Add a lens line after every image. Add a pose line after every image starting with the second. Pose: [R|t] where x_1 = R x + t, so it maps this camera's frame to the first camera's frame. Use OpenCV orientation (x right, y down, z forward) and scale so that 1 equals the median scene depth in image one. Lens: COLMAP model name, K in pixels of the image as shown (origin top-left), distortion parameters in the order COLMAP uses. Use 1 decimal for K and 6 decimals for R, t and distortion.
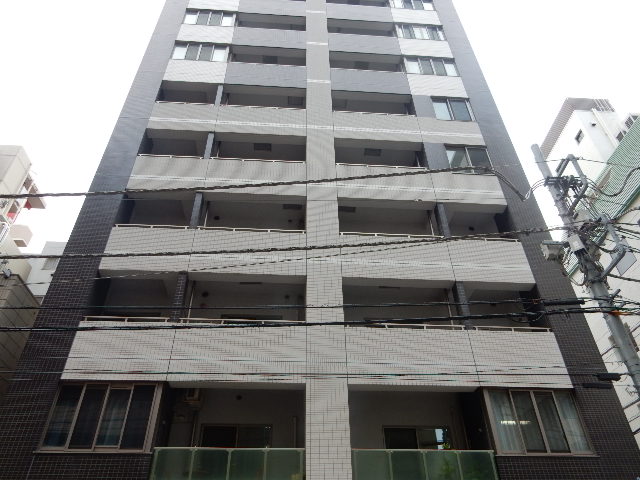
lens RADIAL K [[479.0, 0, 324.0], [0, 479.0, 237.0], [0, 0, 1]] dist [-0.006388, -0.000614]
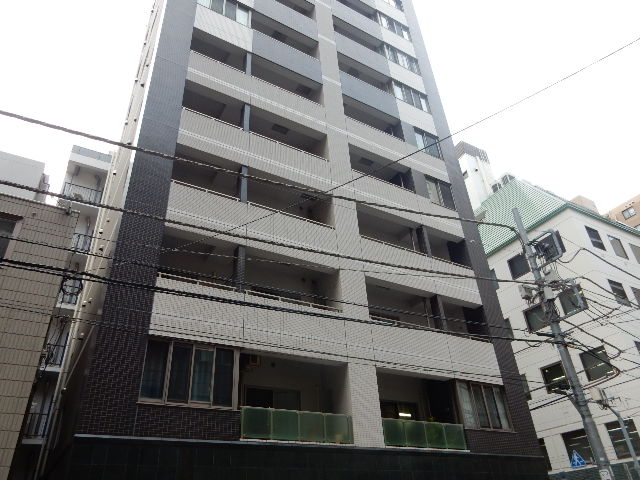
lens RADIAL K [[479.0, 0, 333.0], [0, 479.0, 244.5], [0, 0, 1]] dist [-0.006388, -0.000614]
pose [[0.891132, 0.209395, 0.402539, -0.513826], [-0.246380, 0.968274, 0.041748, -0.021336], [-0.381026, -0.136380, 0.914451, -0.046572]]
